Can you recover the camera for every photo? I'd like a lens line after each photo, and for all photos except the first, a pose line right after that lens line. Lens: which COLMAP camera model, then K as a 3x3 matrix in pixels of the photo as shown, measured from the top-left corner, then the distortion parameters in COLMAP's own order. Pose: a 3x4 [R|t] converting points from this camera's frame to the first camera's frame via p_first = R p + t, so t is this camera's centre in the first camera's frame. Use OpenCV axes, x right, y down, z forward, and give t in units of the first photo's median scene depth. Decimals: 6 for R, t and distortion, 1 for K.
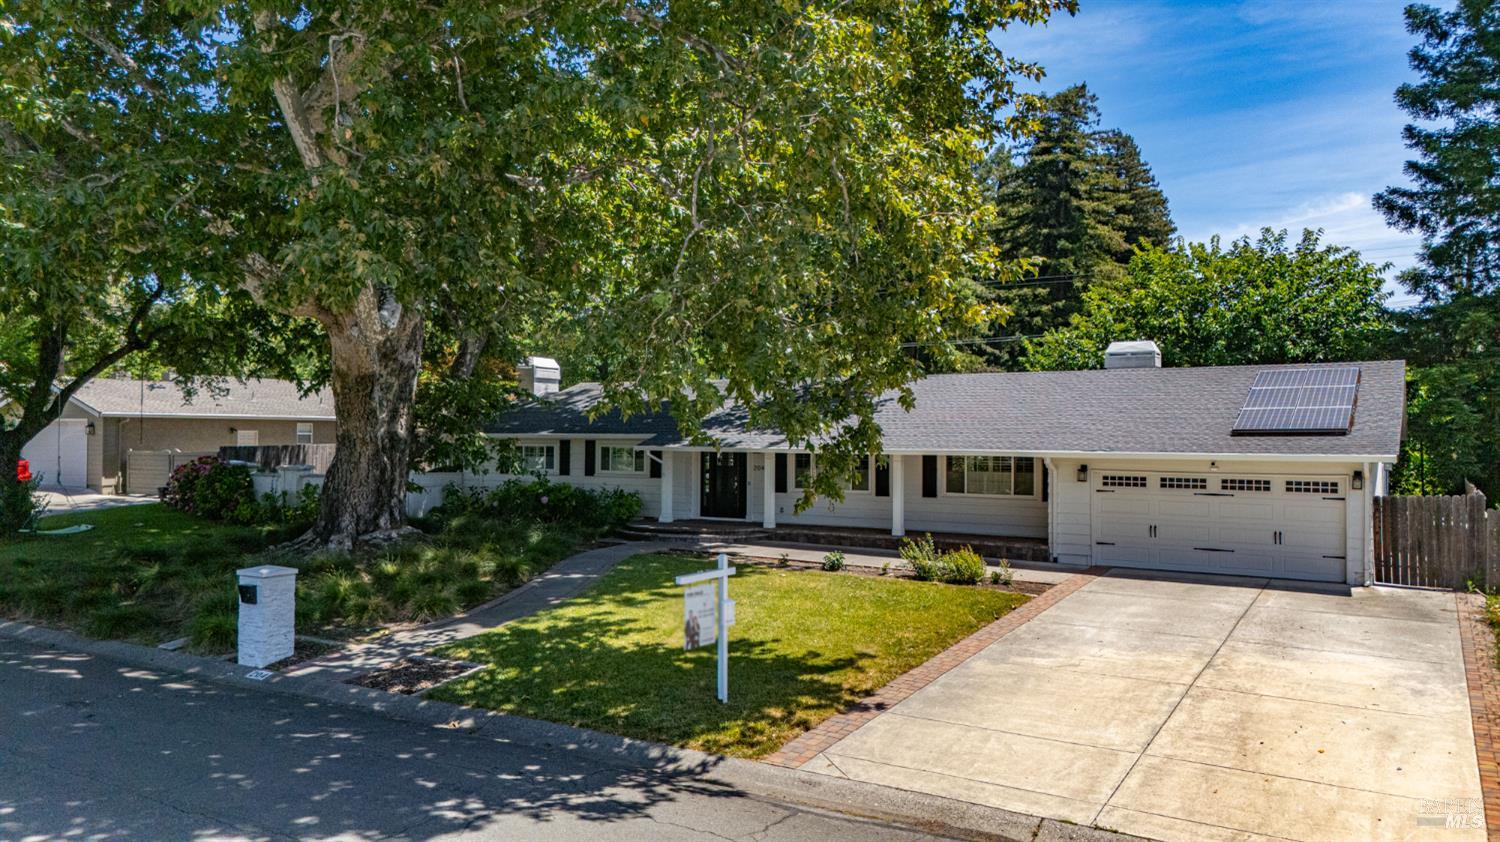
lens RADIAL K [[1104.3, 0, 750.0], [0, 1104.3, 421.0], [0, 0, 1]] dist [0.055334, -0.049054]
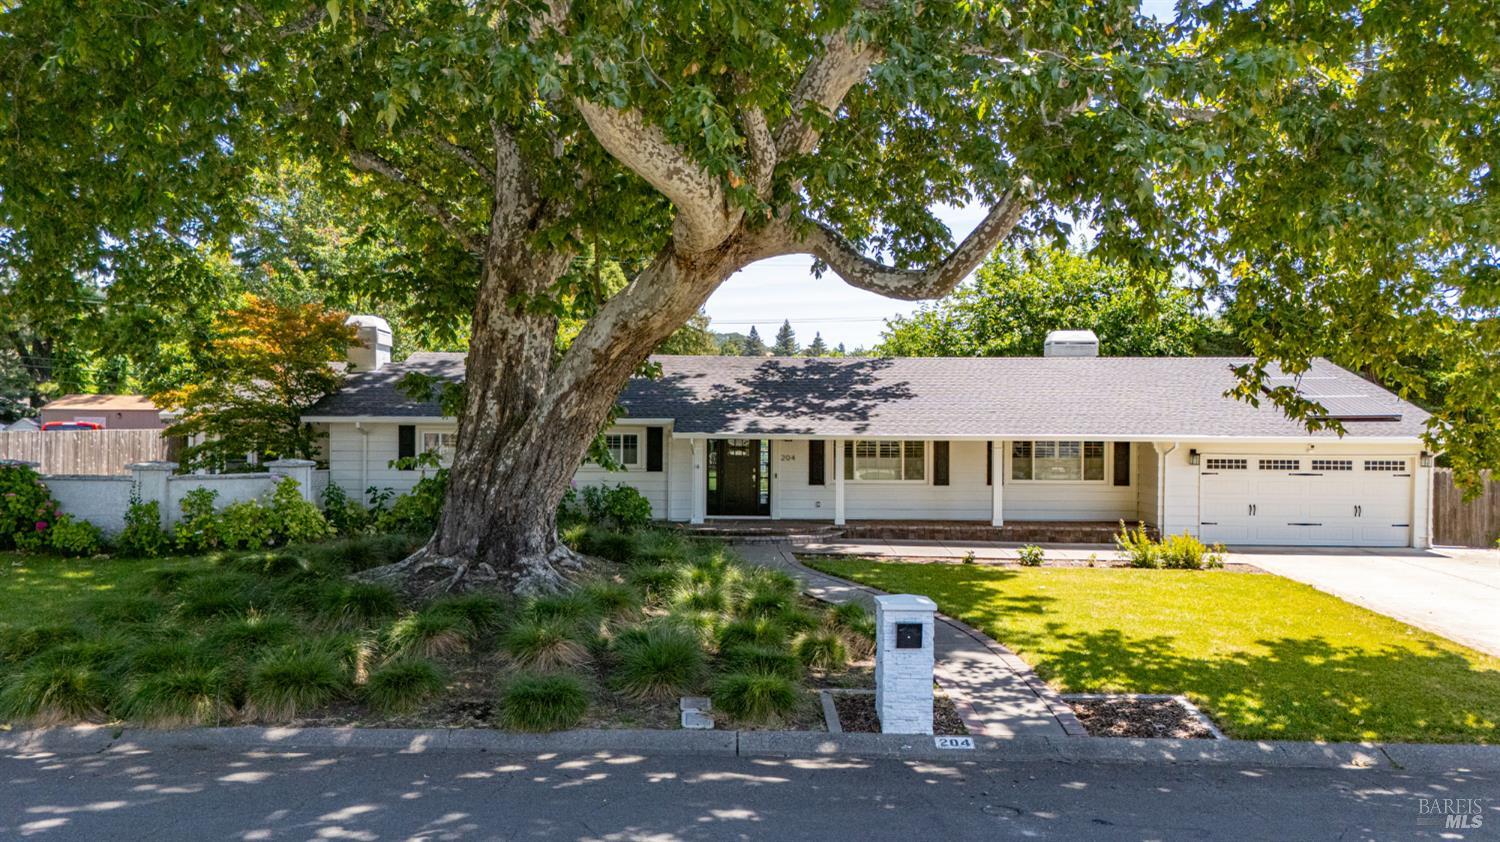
lens RADIAL K [[1104.3, 0, 750.0], [0, 1104.3, 421.0], [0, 0, 1]] dist [0.055334, -0.049054]
pose [[0.836151, -0.001806, 0.548497, -0.621818], [-0.008548, 0.999830, 0.016323, -0.000492], [-0.548433, -0.018337, 0.835993, 0.354726]]
